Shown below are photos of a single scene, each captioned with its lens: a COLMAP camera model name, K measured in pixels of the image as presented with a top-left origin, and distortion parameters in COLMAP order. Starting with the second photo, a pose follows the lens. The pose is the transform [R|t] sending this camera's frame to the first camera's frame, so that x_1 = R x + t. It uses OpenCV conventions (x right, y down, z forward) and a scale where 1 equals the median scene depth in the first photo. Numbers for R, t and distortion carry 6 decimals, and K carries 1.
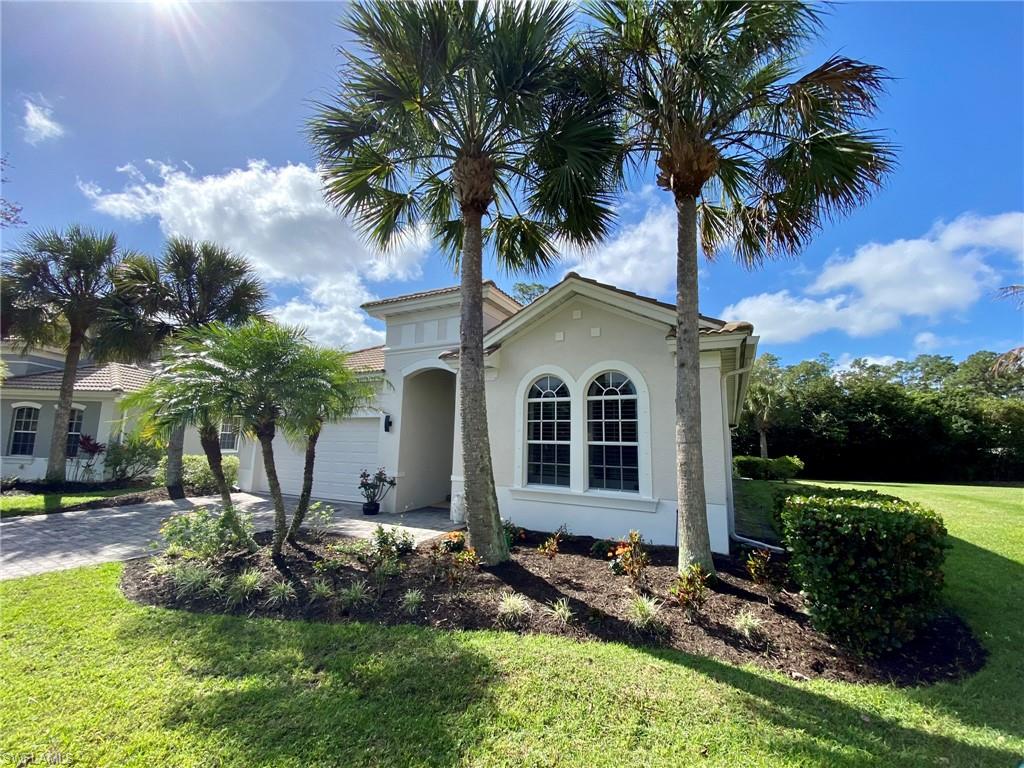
lens RADIAL K [[414.6, 0, 509.7], [0, 414.6, 386.6], [0, 0, 1]] dist [0.027703, -0.024522]
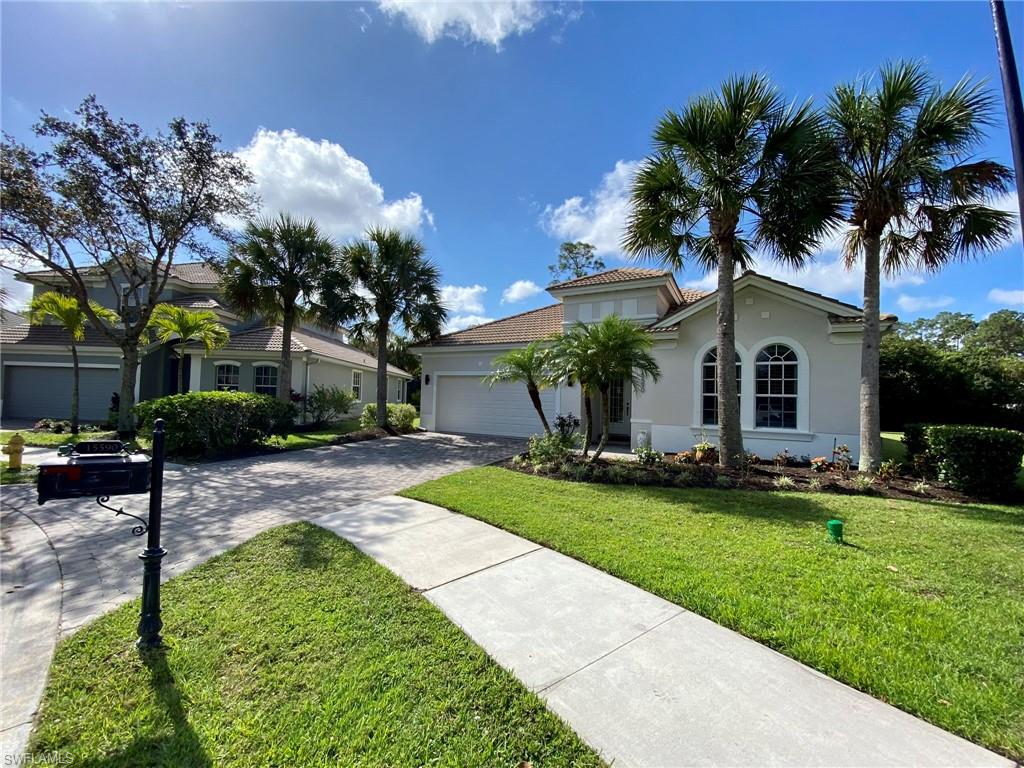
lens RADIAL K [[412.5, 0, 516.0], [0, 412.5, 389.2], [0, 0, 1]] dist [0.015644, -0.018575]
pose [[0.999933, 0.004612, -0.010630, -0.561294], [-0.003338, 0.993146, 0.116834, -0.041875], [0.011096, -0.116791, 0.993095, -0.371173]]
